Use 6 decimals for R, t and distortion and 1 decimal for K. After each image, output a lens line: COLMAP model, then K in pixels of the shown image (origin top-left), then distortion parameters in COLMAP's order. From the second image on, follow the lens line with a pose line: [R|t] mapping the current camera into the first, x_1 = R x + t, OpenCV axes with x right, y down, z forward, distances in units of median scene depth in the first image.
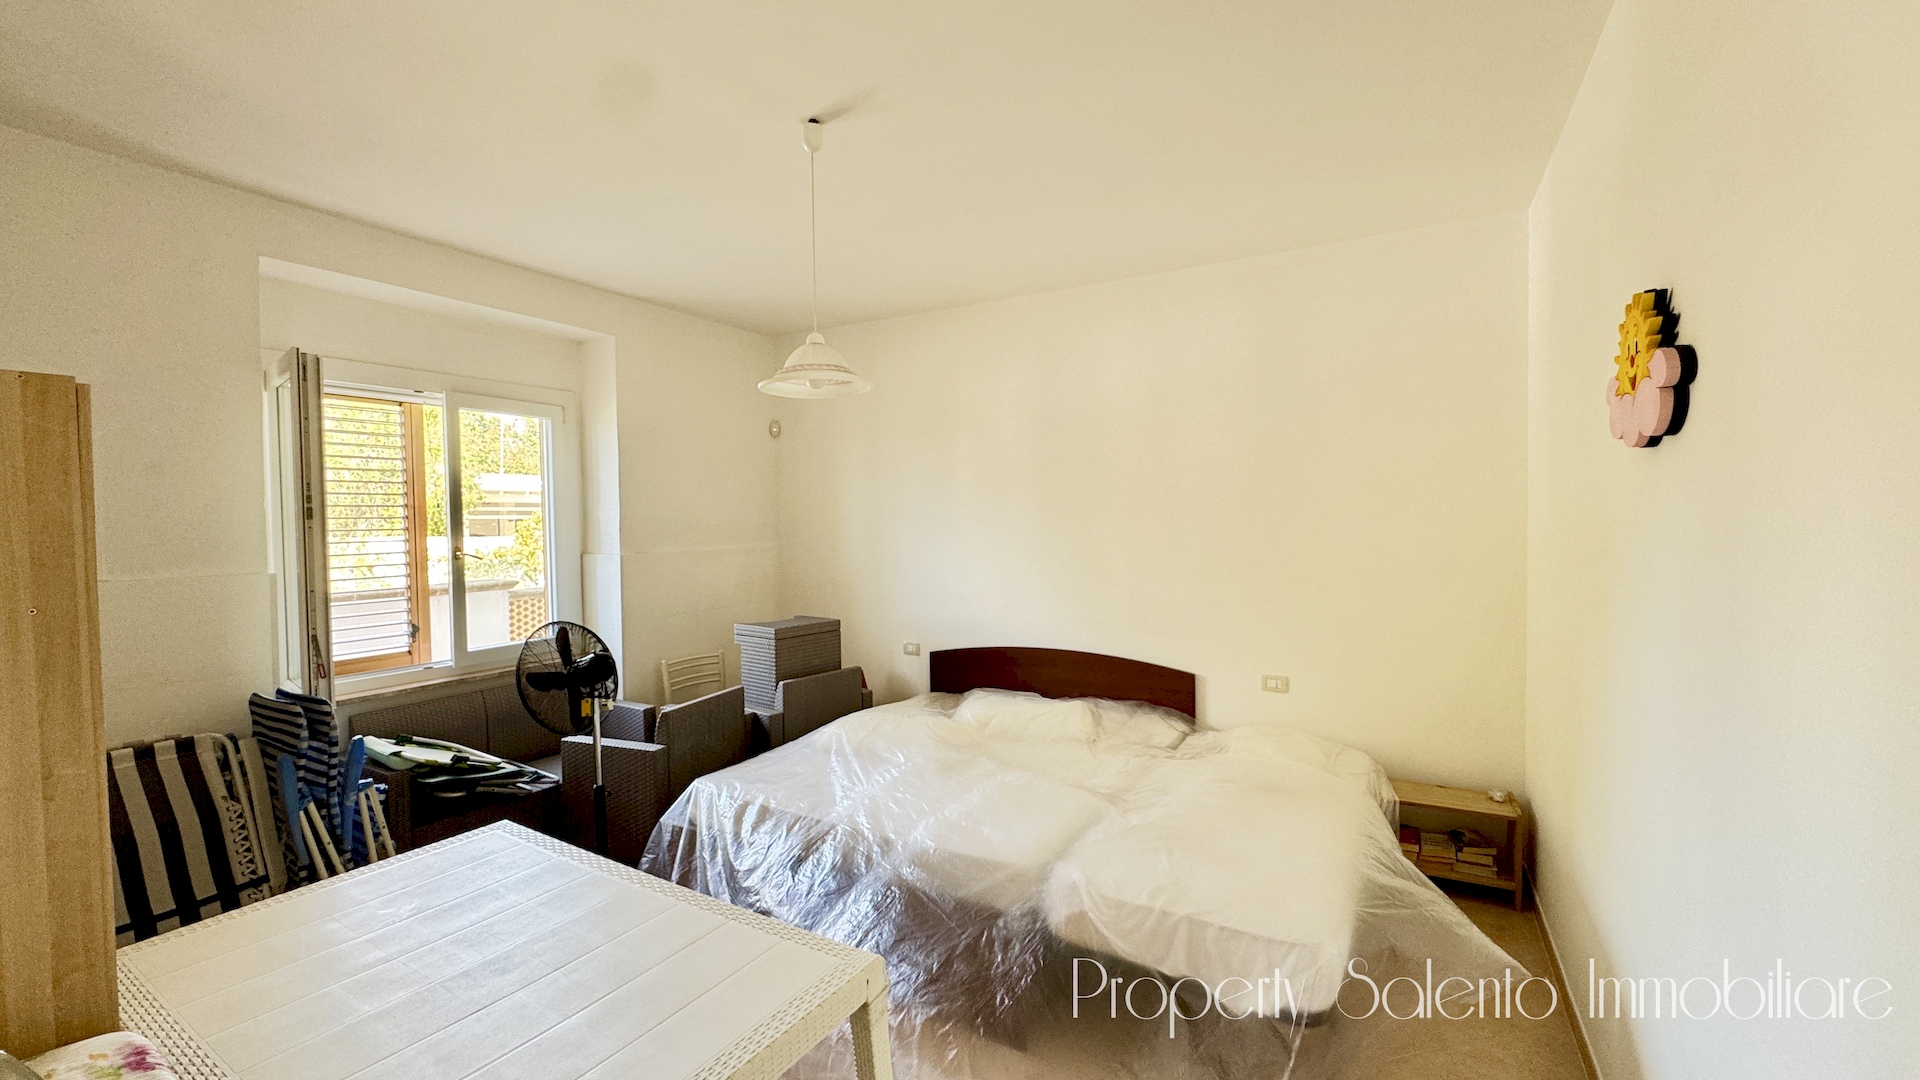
lens RADIAL K [[775.5, 0, 960.0], [0, 775.5, 540.0], [0, 0, 1]] dist [-0.000442, -0.000037]
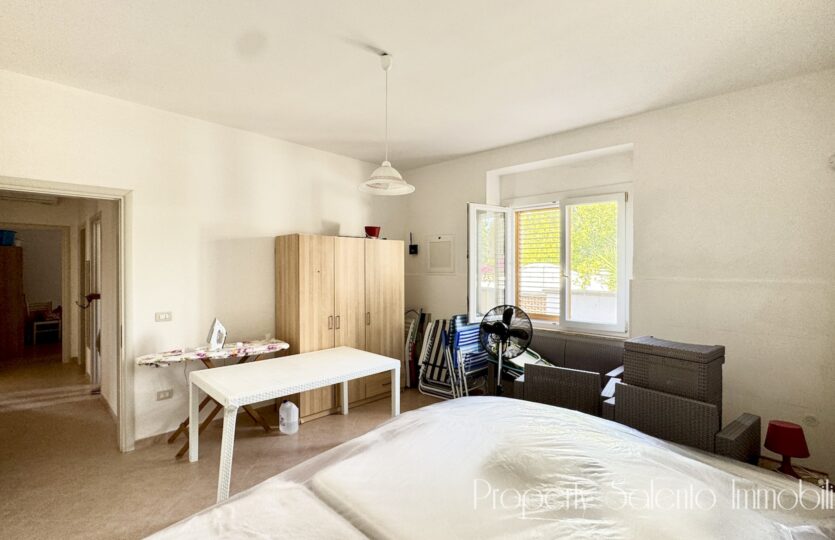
lens RADIAL K [[385.9, 0, 419.6], [0, 385.9, 268.4], [0, 0, 1]] dist [-0.000542, 0.000044]
pose [[-0.251662, 0.023680, -0.967525, 0.509344], [-0.024502, 0.999224, 0.030829, -0.022865], [0.967505, 0.031464, -0.250887, 0.917880]]
